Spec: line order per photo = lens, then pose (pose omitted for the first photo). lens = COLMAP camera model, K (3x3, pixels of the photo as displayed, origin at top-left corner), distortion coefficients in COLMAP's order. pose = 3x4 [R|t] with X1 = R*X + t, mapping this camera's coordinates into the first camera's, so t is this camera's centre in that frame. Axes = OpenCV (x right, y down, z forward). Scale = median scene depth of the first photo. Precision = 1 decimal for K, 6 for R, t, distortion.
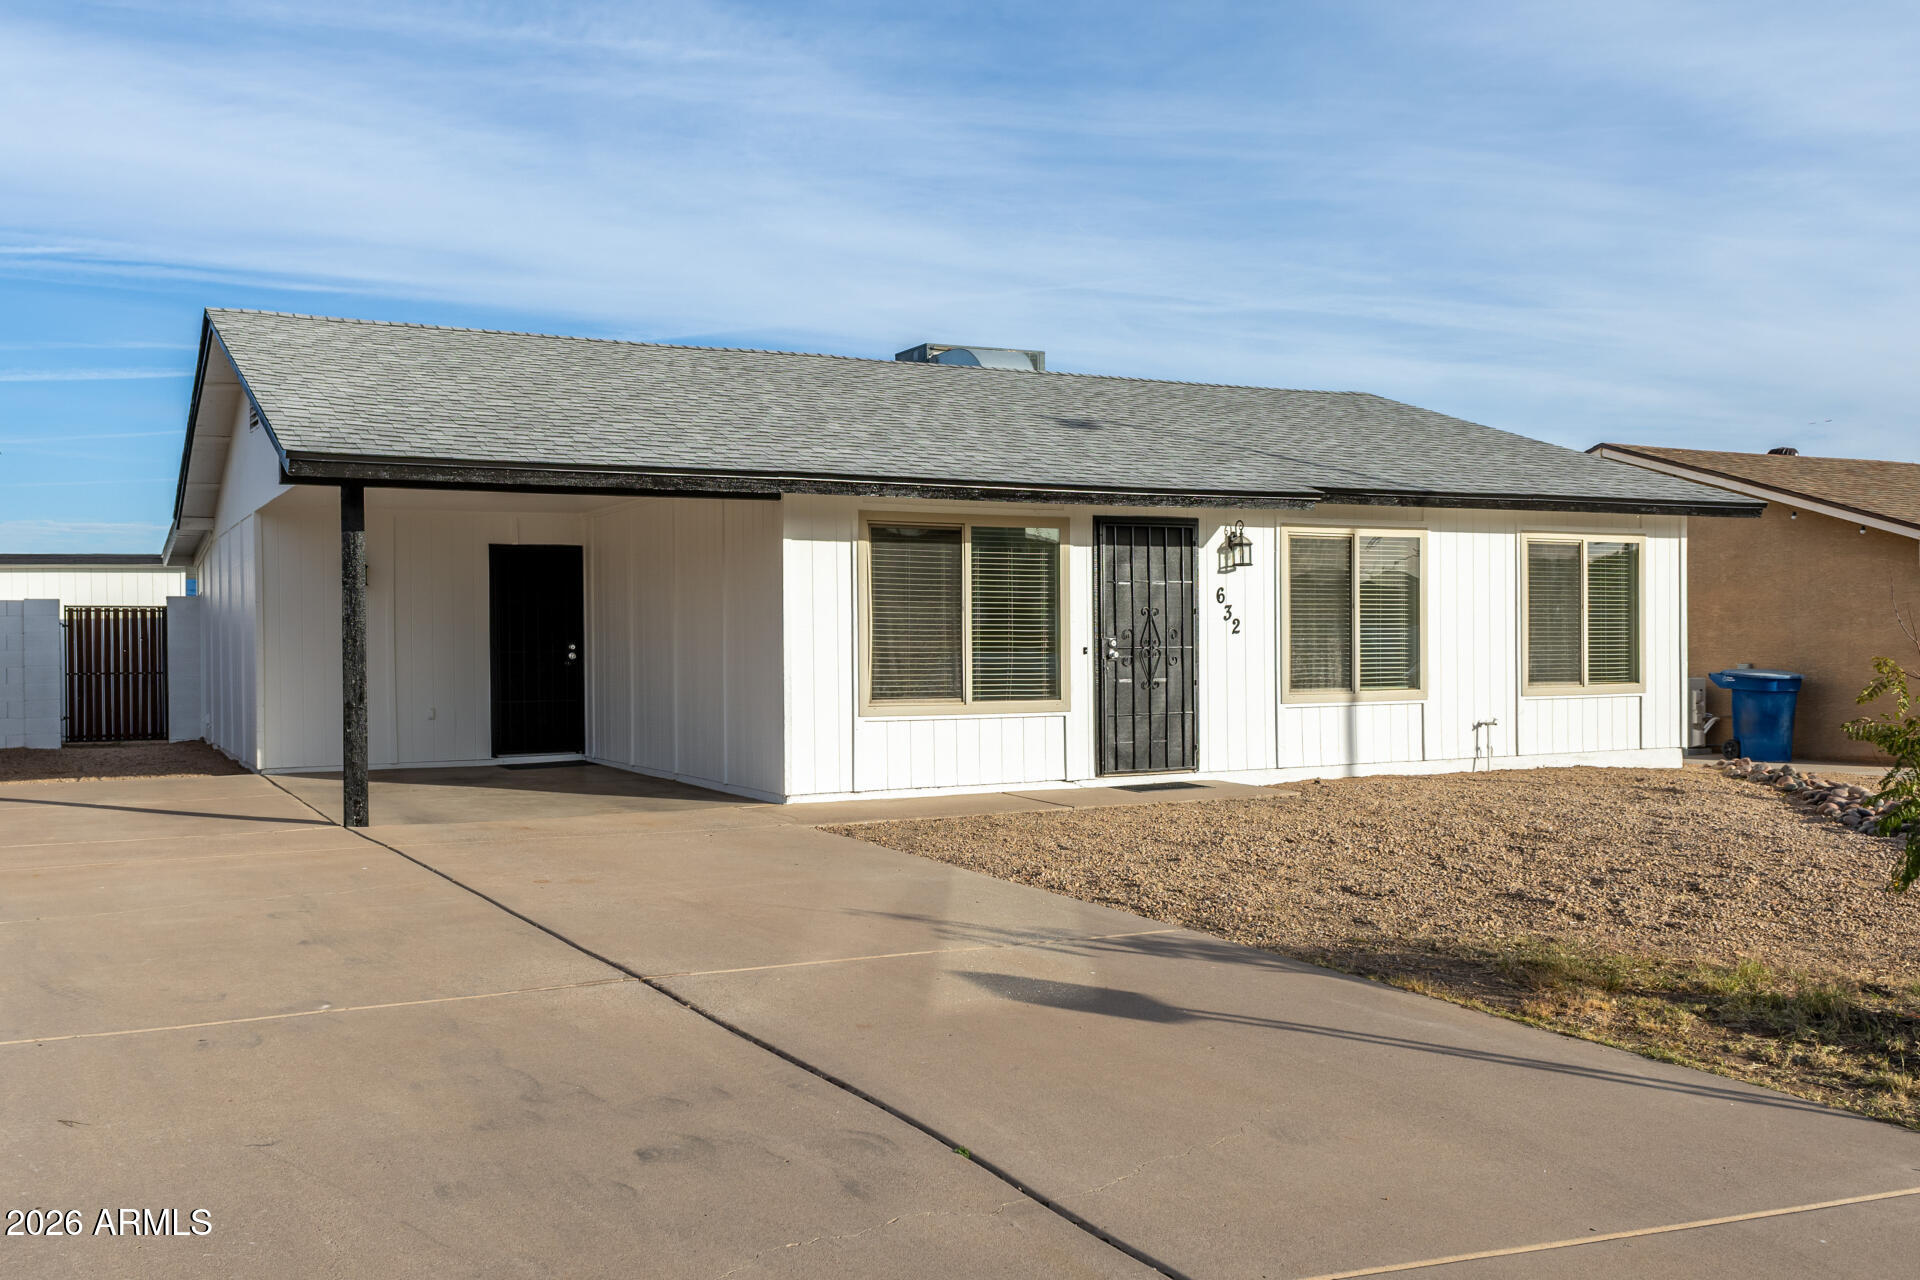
lens RADIAL K [[1098.0, 0, 960.0], [0, 1098.0, 640.0], [0, 0, 1]] dist [0.001038, -0.000121]
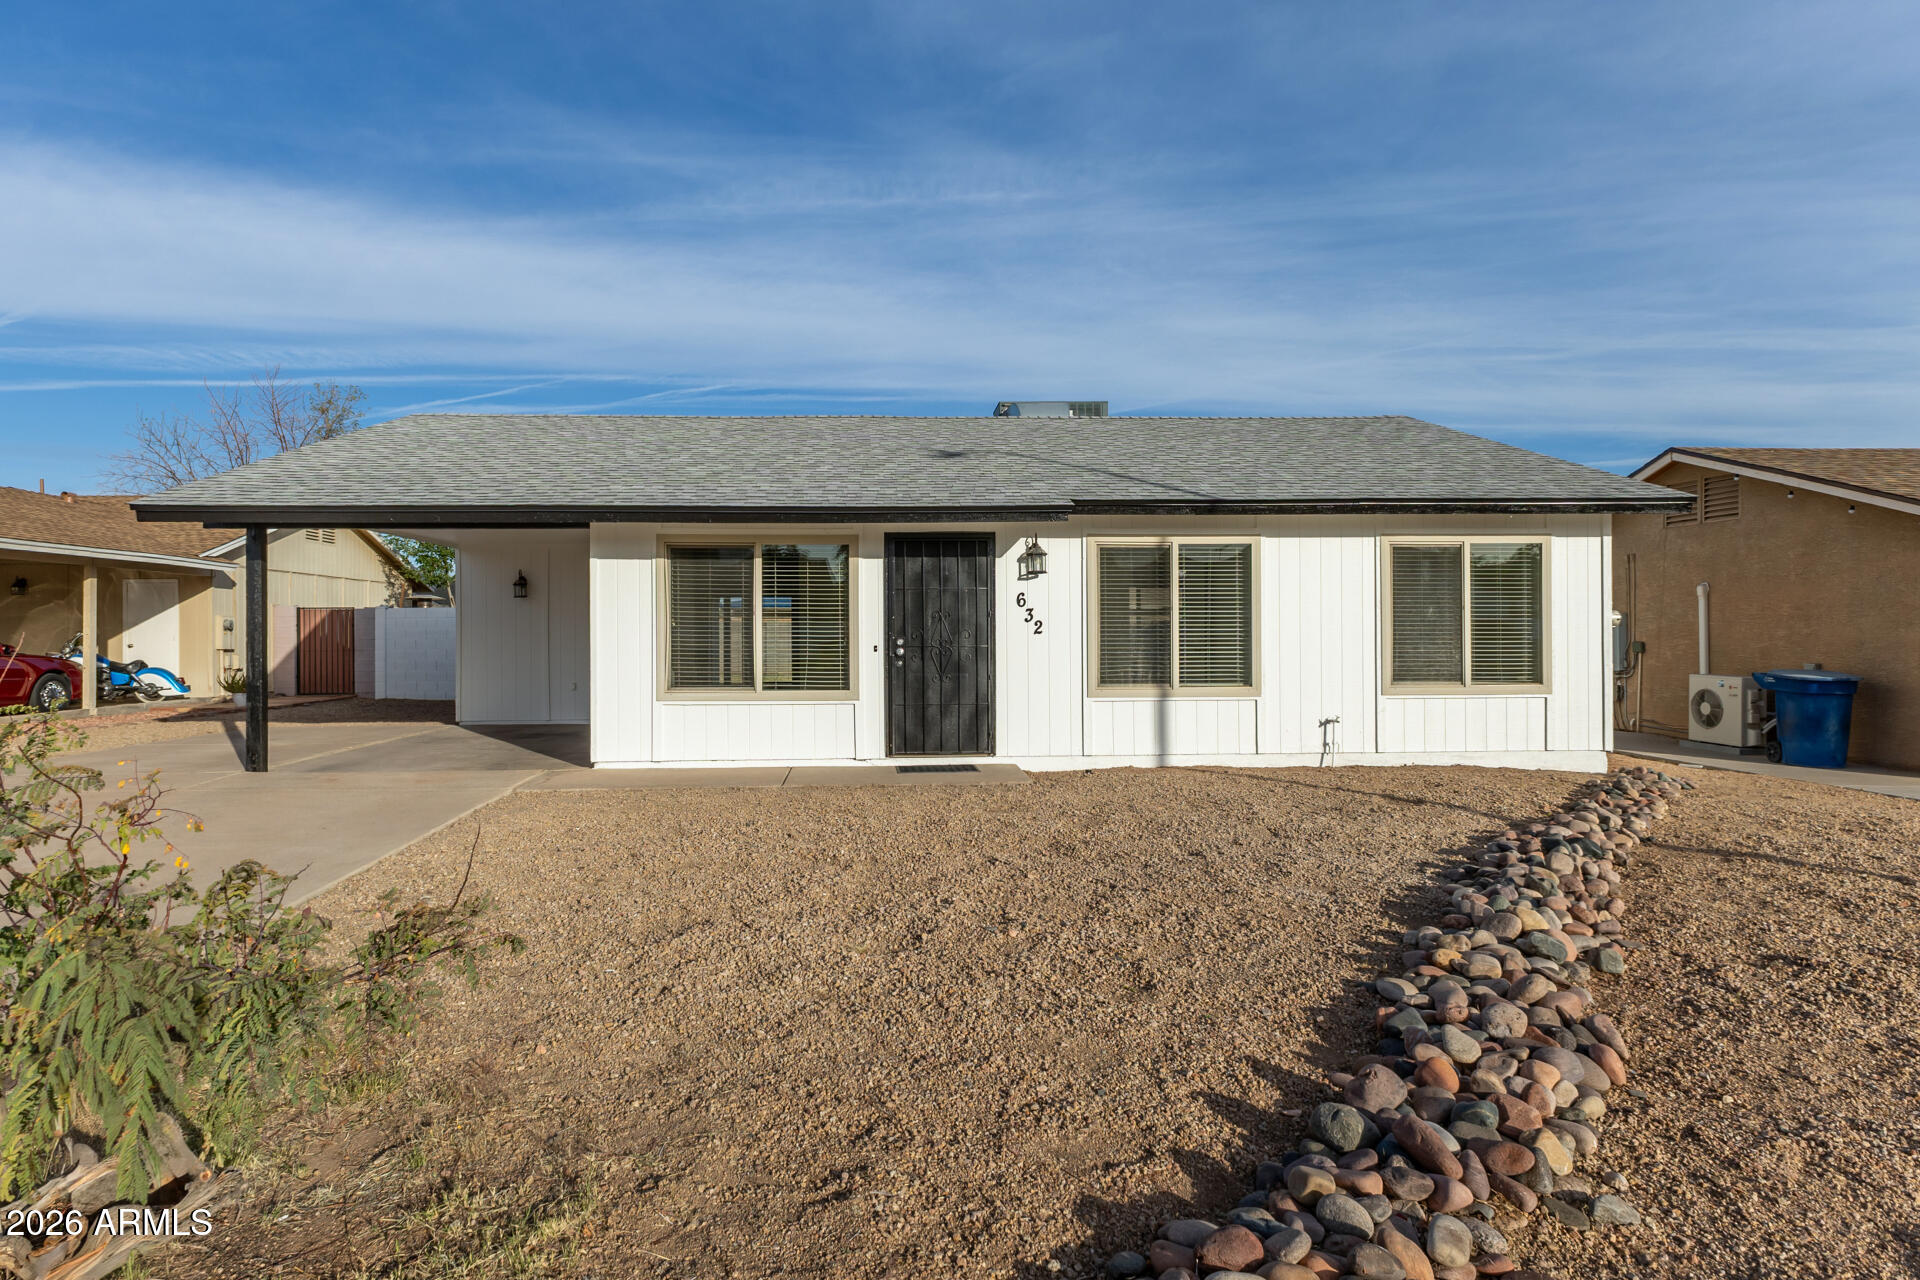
lens RADIAL K [[836.6, 0, 960.0], [0, 836.6, 640.0], [0, 0, 1]] dist [-0.004041, -0.000105]
pose [[0.958815, 0.005186, -0.283984, 0.416202], [-0.003117, 0.999965, 0.007738, -0.006043], [0.284015, -0.006534, 0.958798, 0.159389]]
